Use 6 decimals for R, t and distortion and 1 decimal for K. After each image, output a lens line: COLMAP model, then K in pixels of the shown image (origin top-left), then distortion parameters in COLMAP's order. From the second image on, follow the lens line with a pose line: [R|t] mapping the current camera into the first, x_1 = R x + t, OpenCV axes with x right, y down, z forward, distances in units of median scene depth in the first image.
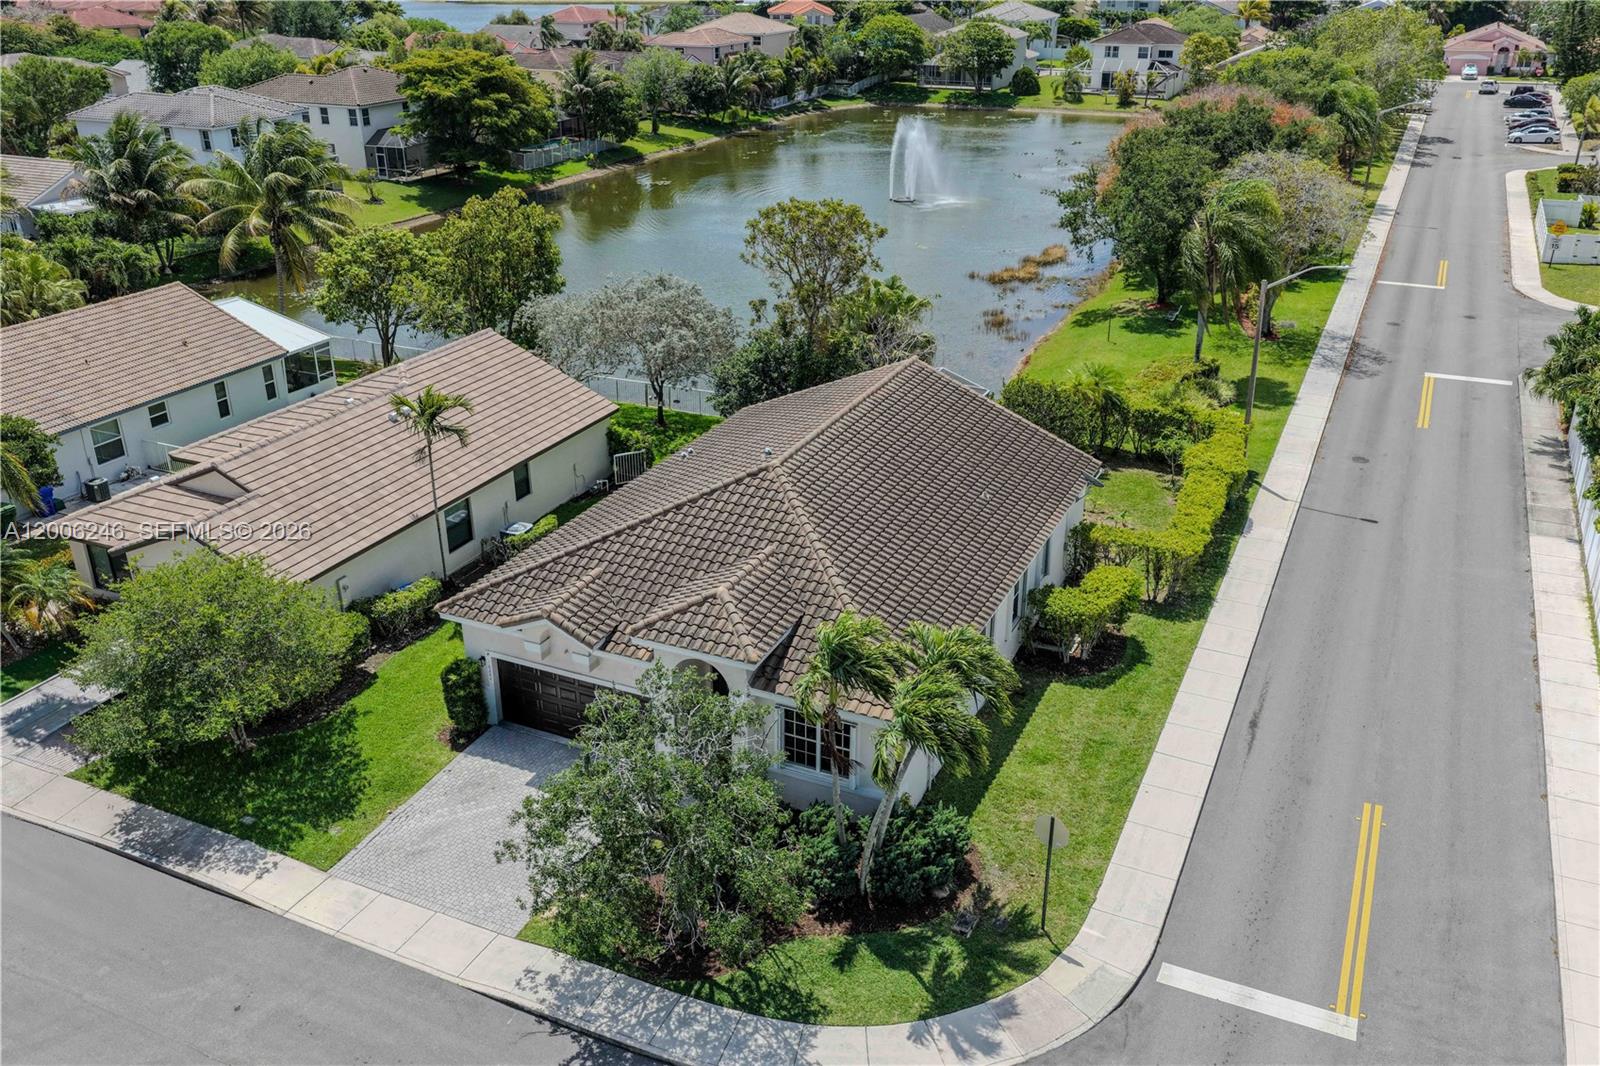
lens RADIAL K [[1309.7, 0, 800.0], [0, 1309.7, 533.0], [0, 0, 1]] dist [-0.001311, 0.020705]
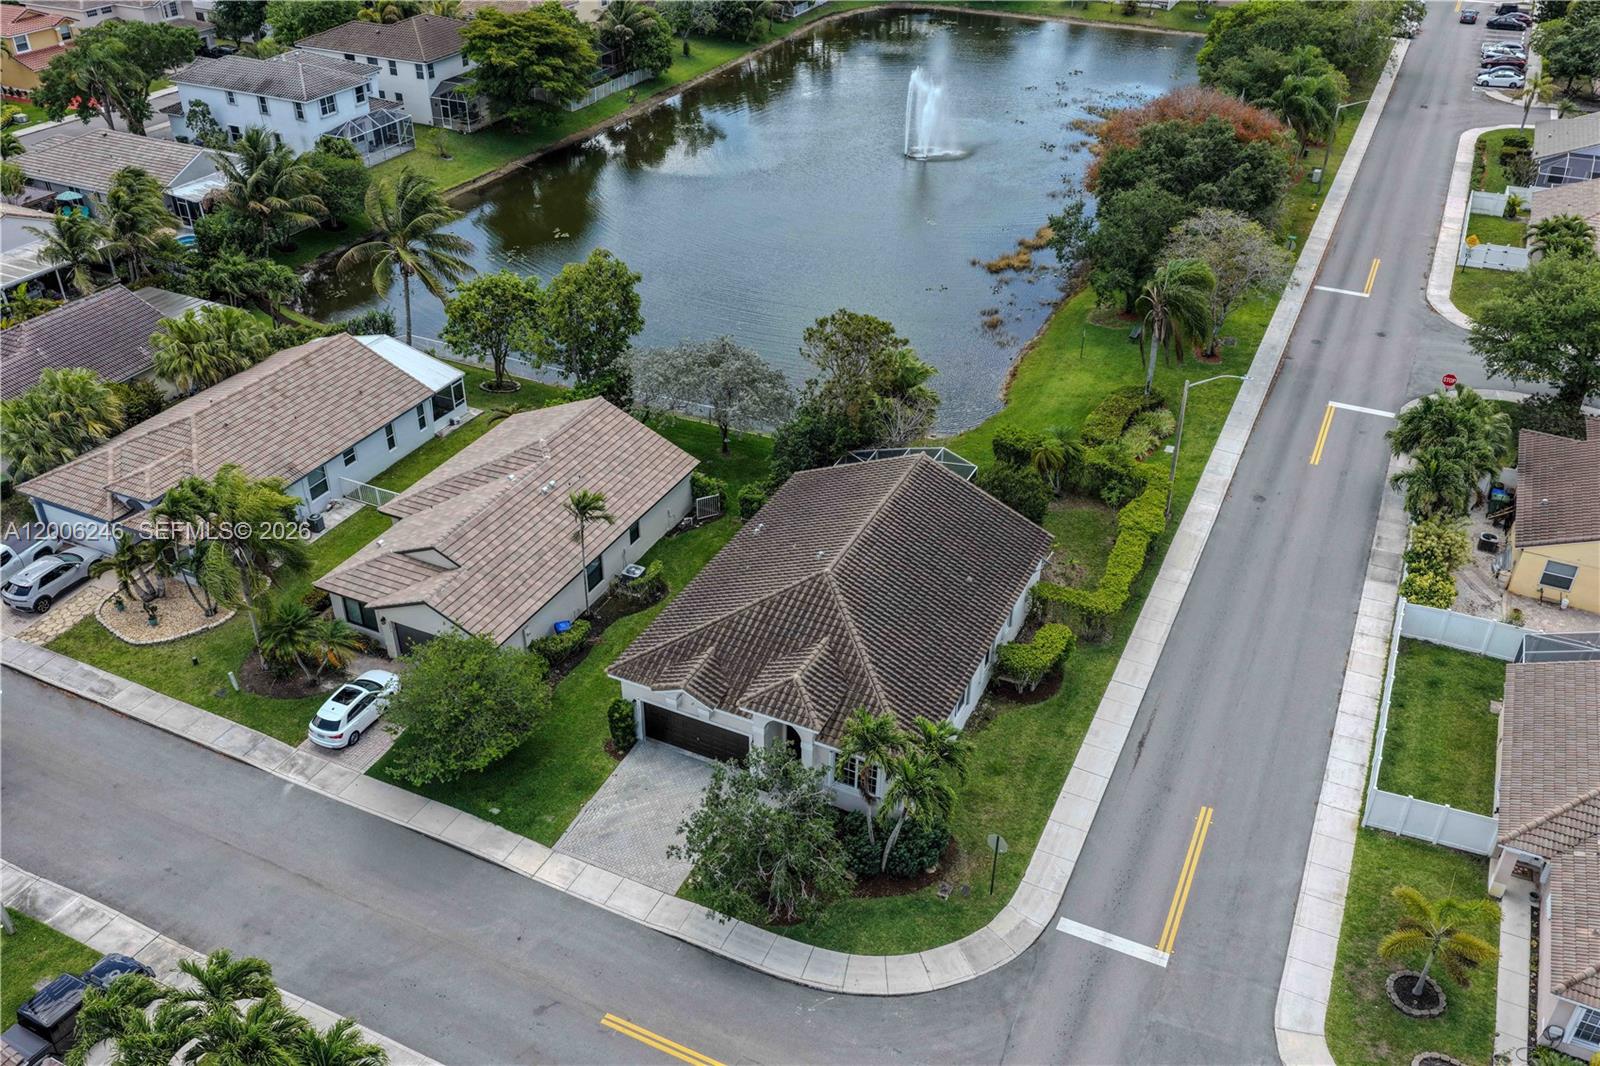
lens RADIAL K [[1309.7, 0, 800.0], [0, 1309.7, 533.0], [0, 0, 1]] dist [-0.001311, 0.020705]
pose [[0.999900, 0.014067, 0.001586, -0.045032], [-0.014146, 0.988728, 0.149055, -0.268152], [0.000528, -0.149063, 0.988828, -0.390674]]
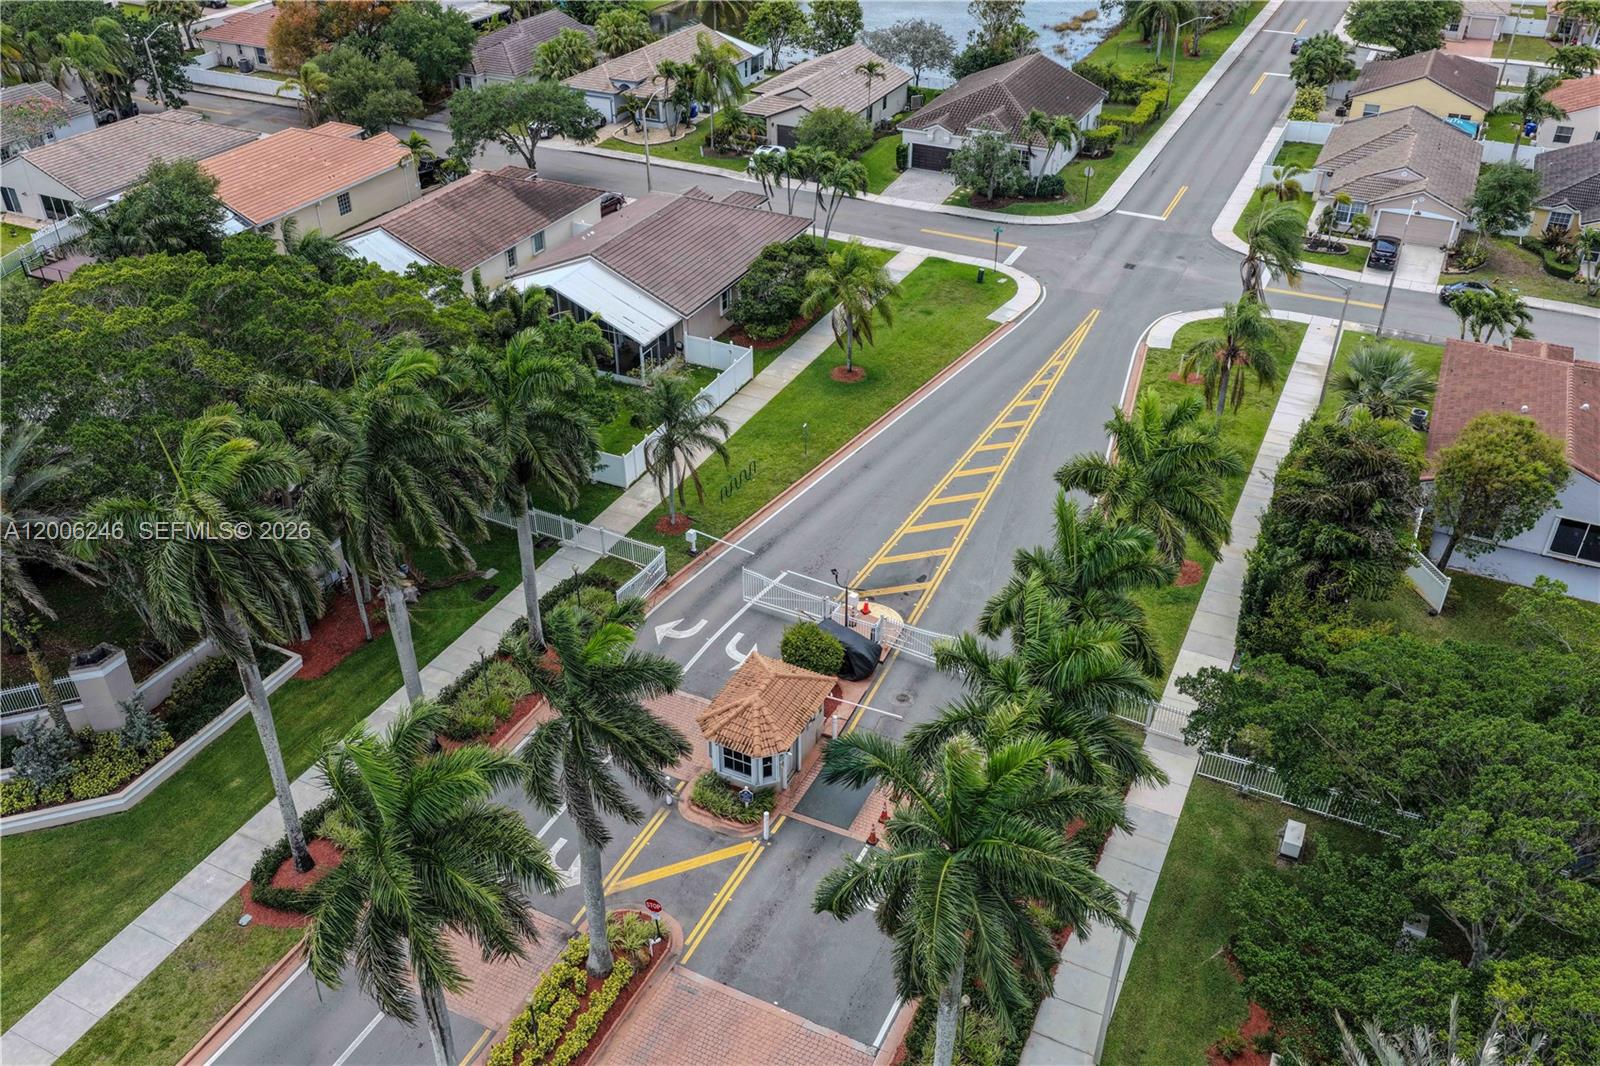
lens RADIAL K [[1309.7, 0, 800.0], [0, 1309.7, 533.0], [0, 0, 1]] dist [-0.001311, 0.020705]
pose [[0.999936, 0.009786, -0.005654, -0.392376], [-0.008738, 0.986692, 0.162364, 0.419919], [0.007167, -0.162304, 0.986715, -1.866526]]
